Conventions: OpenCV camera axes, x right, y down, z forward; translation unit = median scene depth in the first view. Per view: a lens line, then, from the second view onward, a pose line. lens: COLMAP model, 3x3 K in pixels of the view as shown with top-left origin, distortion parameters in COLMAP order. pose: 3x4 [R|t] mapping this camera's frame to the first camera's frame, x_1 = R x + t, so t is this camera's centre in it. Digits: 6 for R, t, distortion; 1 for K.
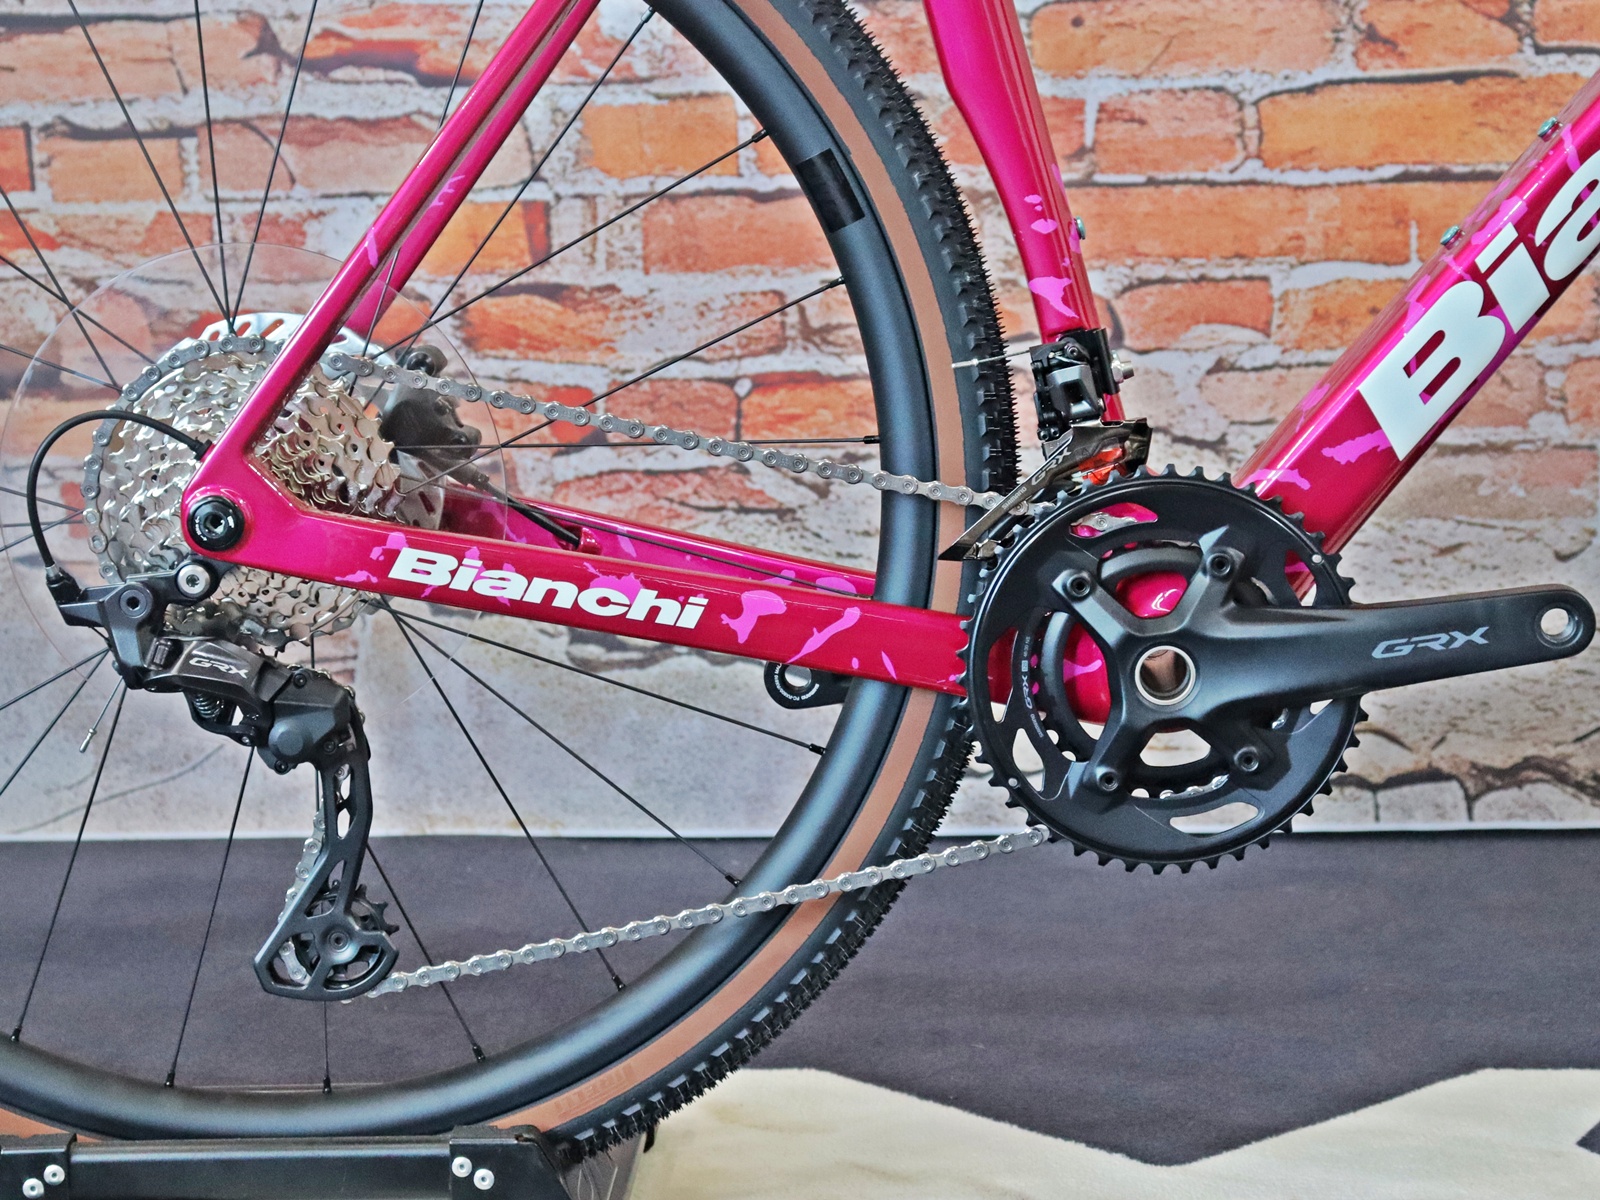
lens RADIAL K [[3153.5, 0, 828.1], [0, 3153.5, 493.6], [0, 0, 1]] dist [0.076615, 0.347240]
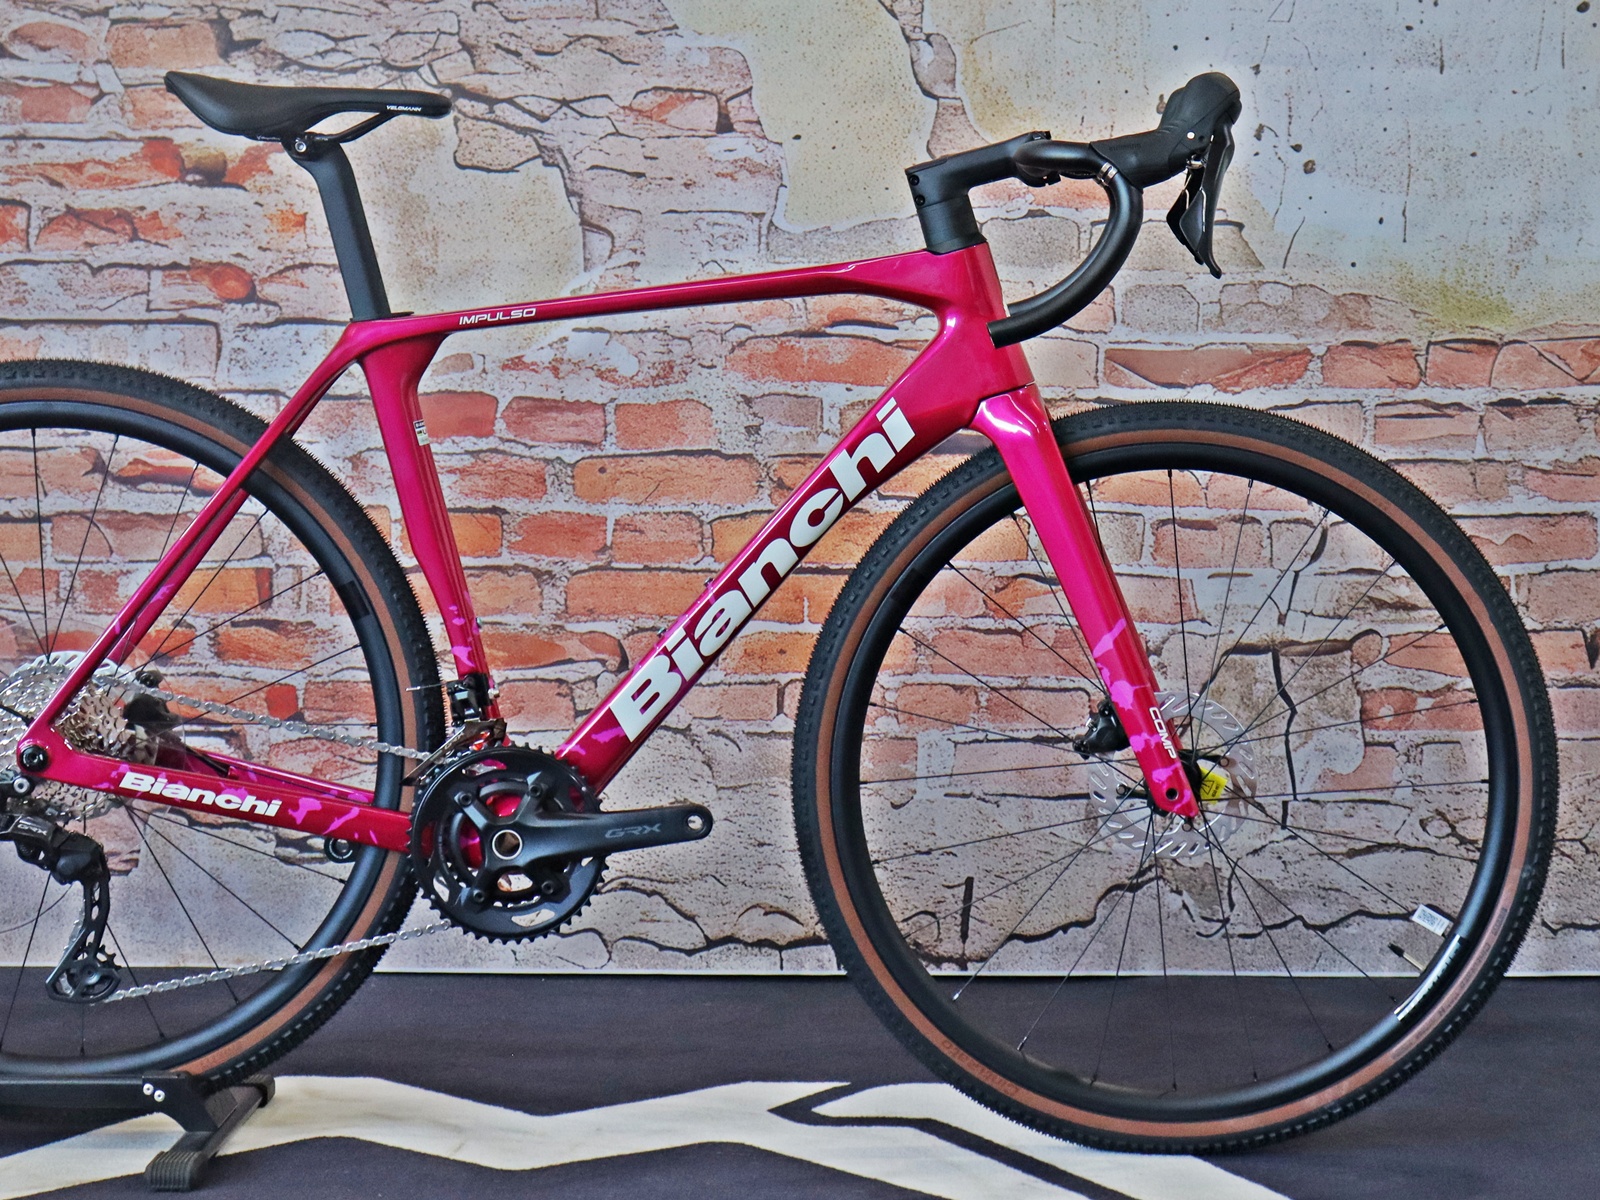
lens RADIAL K [[3441.8, 0, 953.6], [0, 3441.8, 546.4], [0, 0, 1]] dist [0.079211, 0.302453]
pose [[0.998592, 0.029511, 0.044069, 0.278842], [-0.026534, 0.997421, -0.066692, 0.006385], [-0.045924, 0.065429, 0.996800, -1.191000]]
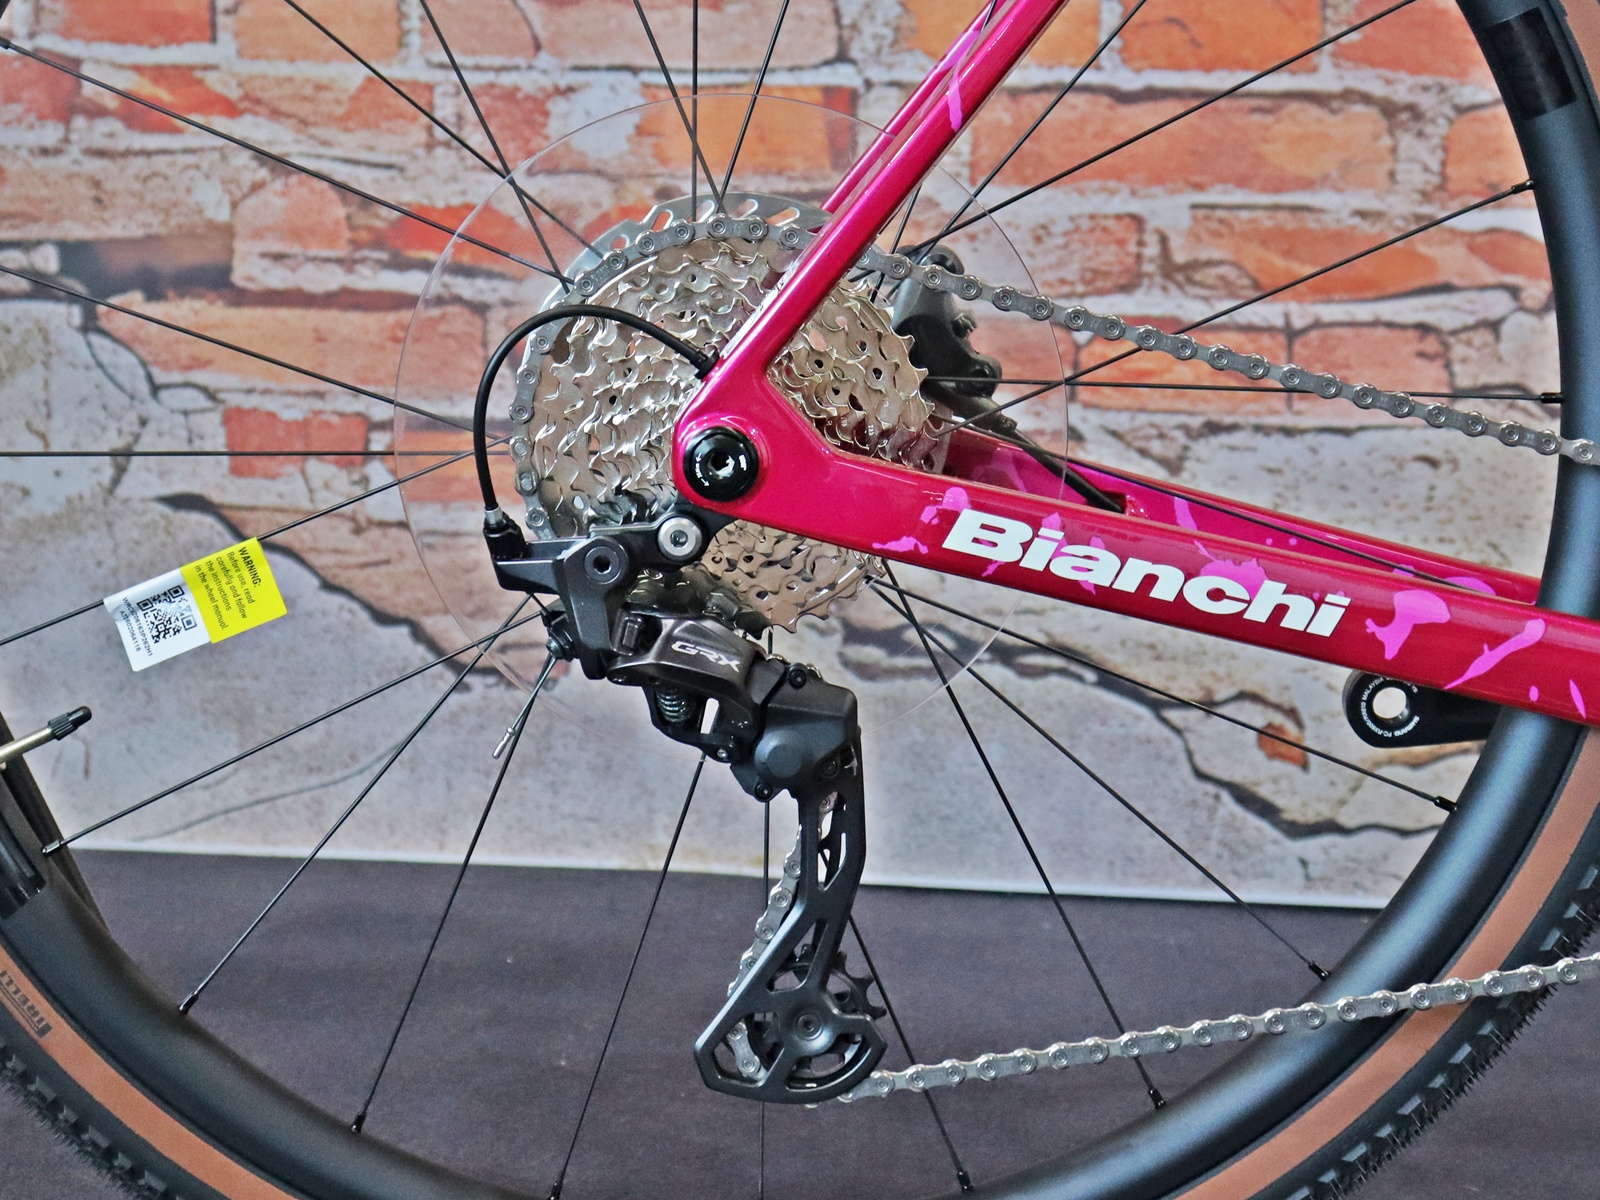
lens RADIAL K [[3560.0, 0, 798.0], [0, 3560.0, 449.7], [0, 0, 1]] dist [0.066254, 0.226076]
pose [[0.998441, 0.051529, 0.021443, -0.182640], [-0.051354, 0.998643, -0.008645, 0.011794], [-0.021860, 0.007530, 0.999733, 0.149513]]
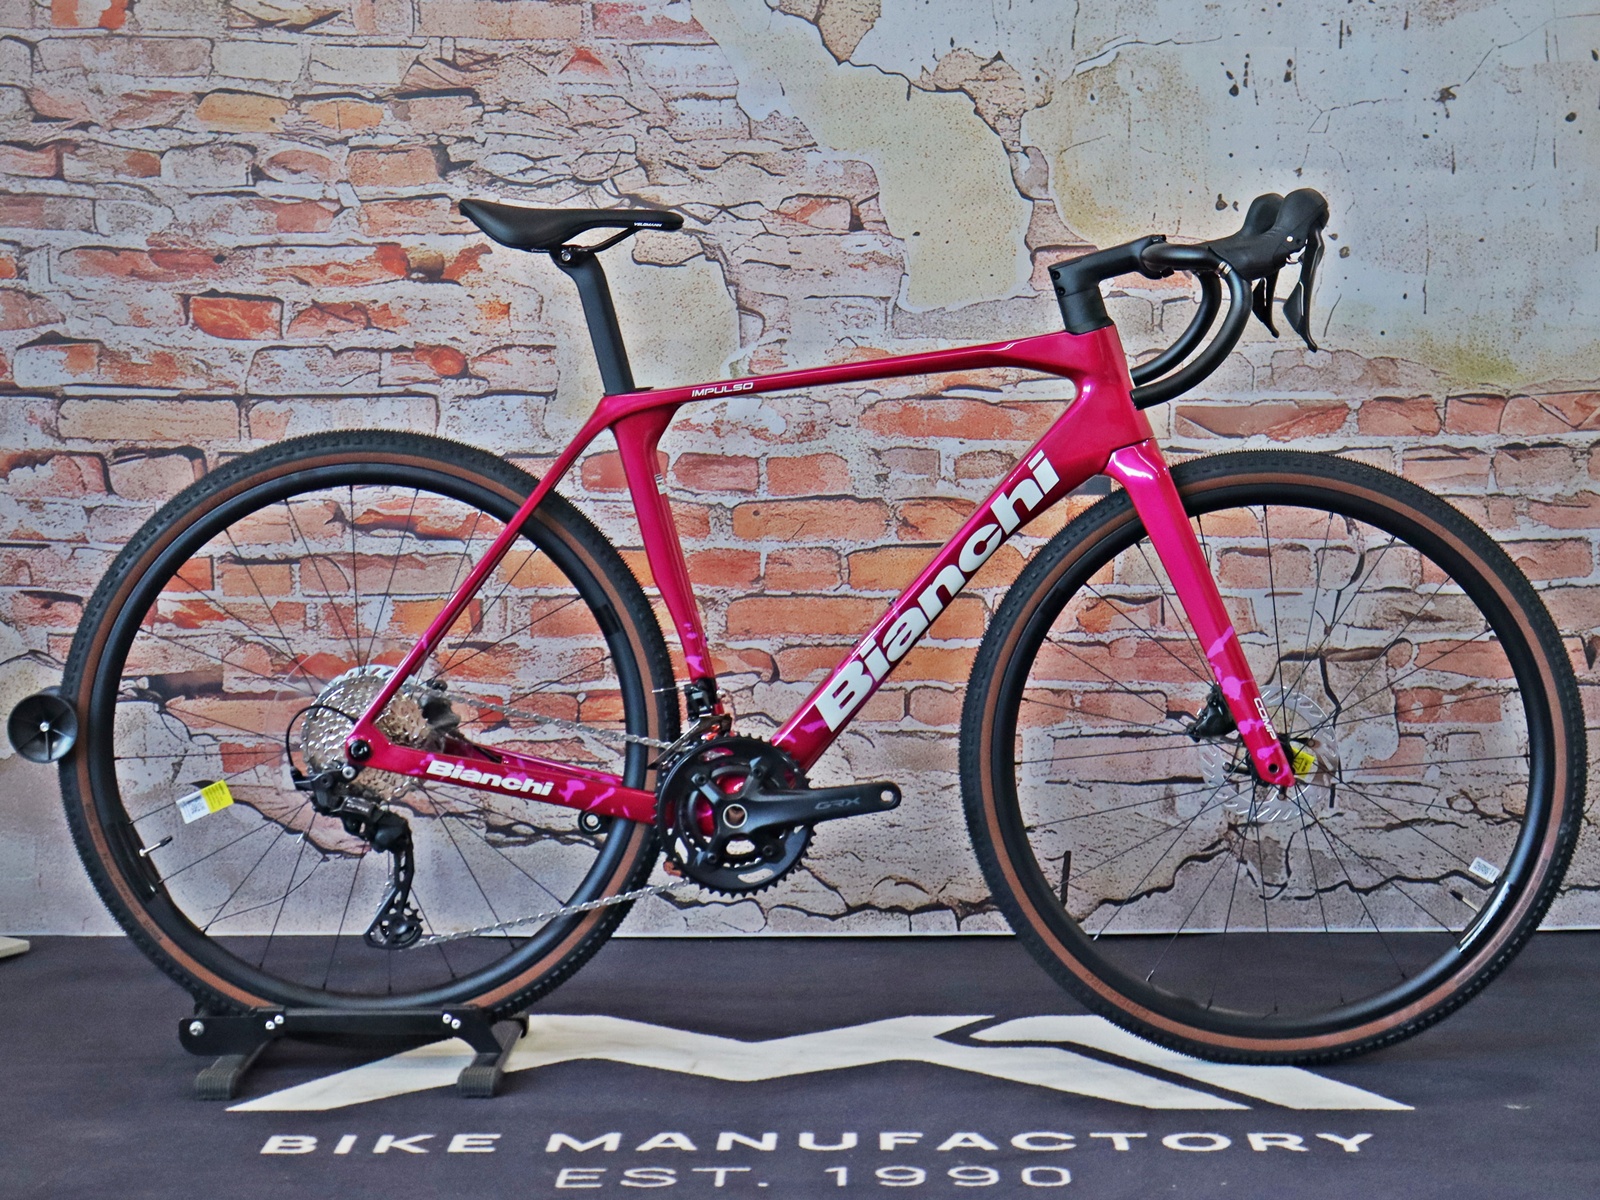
lens RADIAL K [[3306.8, 0, 843.3], [0, 3306.8, 467.9], [0, 0, 1]] dist [0.047840, 0.372592]
pose [[0.999217, 0.017455, 0.035500, 0.090629], [-0.013748, 0.994677, -0.102116, 0.047711], [-0.037094, 0.101548, 0.994139, -1.583577]]
